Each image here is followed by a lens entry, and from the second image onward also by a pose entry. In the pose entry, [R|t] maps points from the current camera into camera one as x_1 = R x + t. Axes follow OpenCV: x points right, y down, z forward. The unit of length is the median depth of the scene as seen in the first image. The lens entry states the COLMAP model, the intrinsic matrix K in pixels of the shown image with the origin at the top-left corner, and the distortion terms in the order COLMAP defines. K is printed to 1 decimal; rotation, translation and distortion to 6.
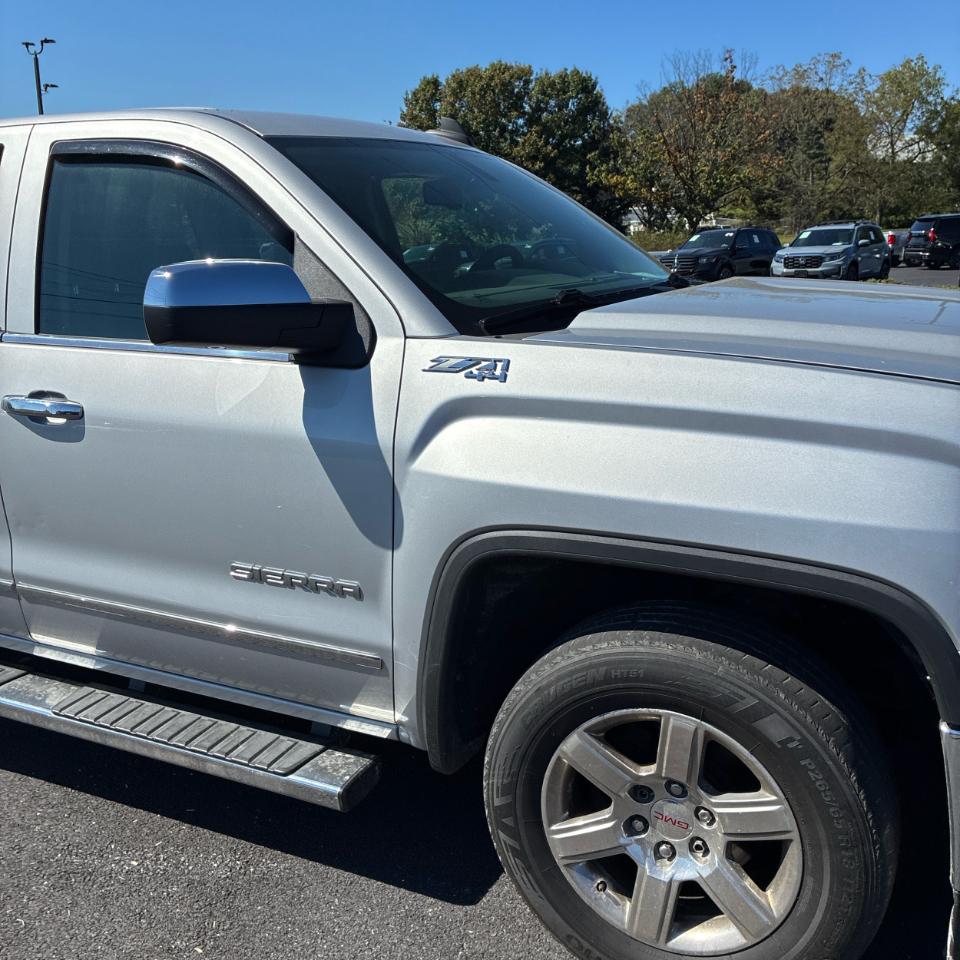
lens RADIAL K [[976.1, 0, 480.6], [0, 976.1, 481.9], [0, 0, 1]] dist [0.018515, 0.000000]
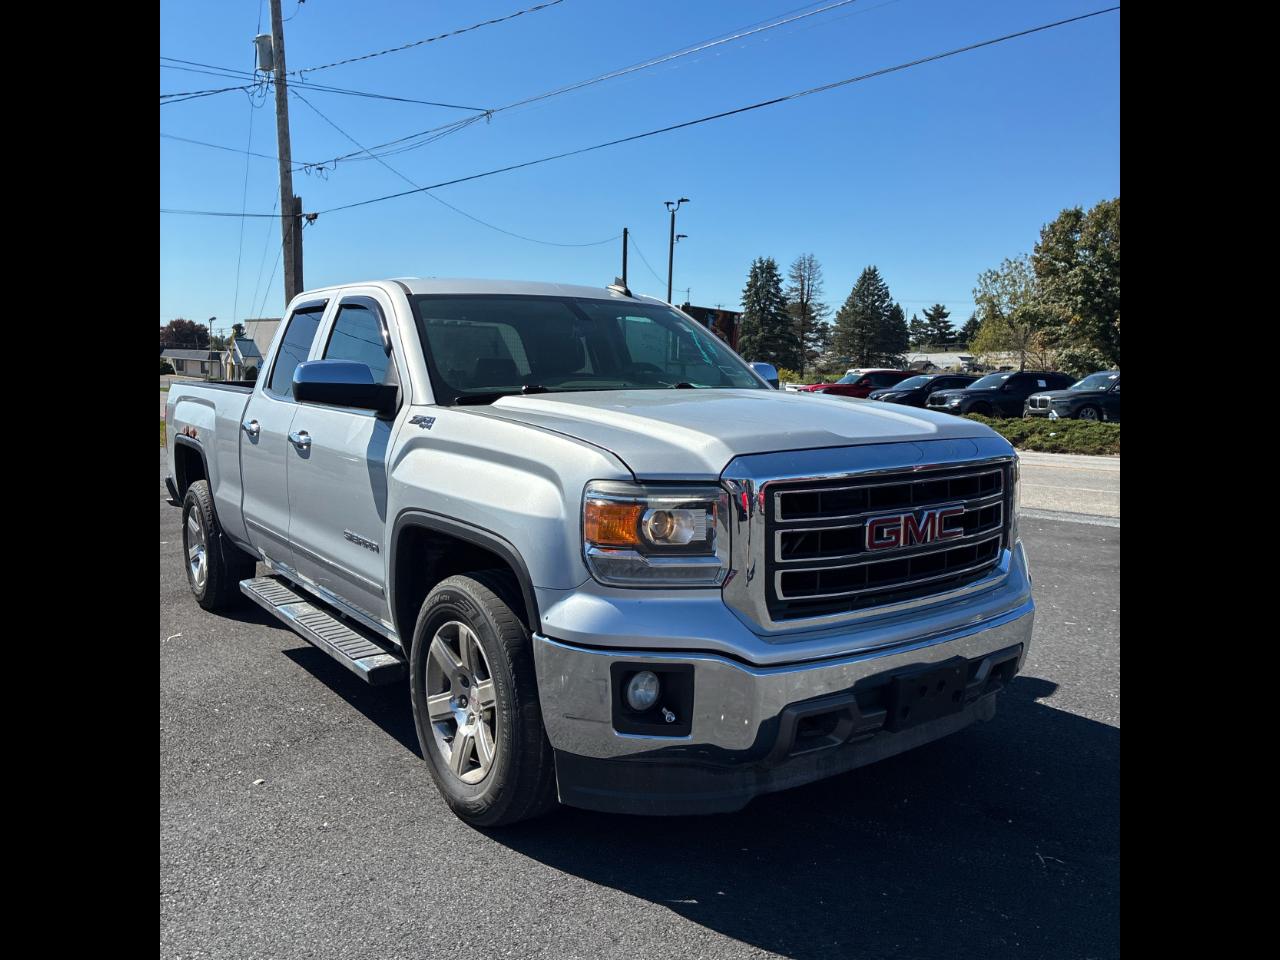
lens RADIAL K [[975.4, 0, 626.3], [0, 975.4, 471.1], [0, 0, 1]] dist [0.007746, 0.000515]
pose [[0.884062, 0.077159, -0.460956, 0.910260], [-0.139445, 0.984902, -0.102578, 0.081198], [0.446082, 0.154964, 0.881474, -0.307257]]
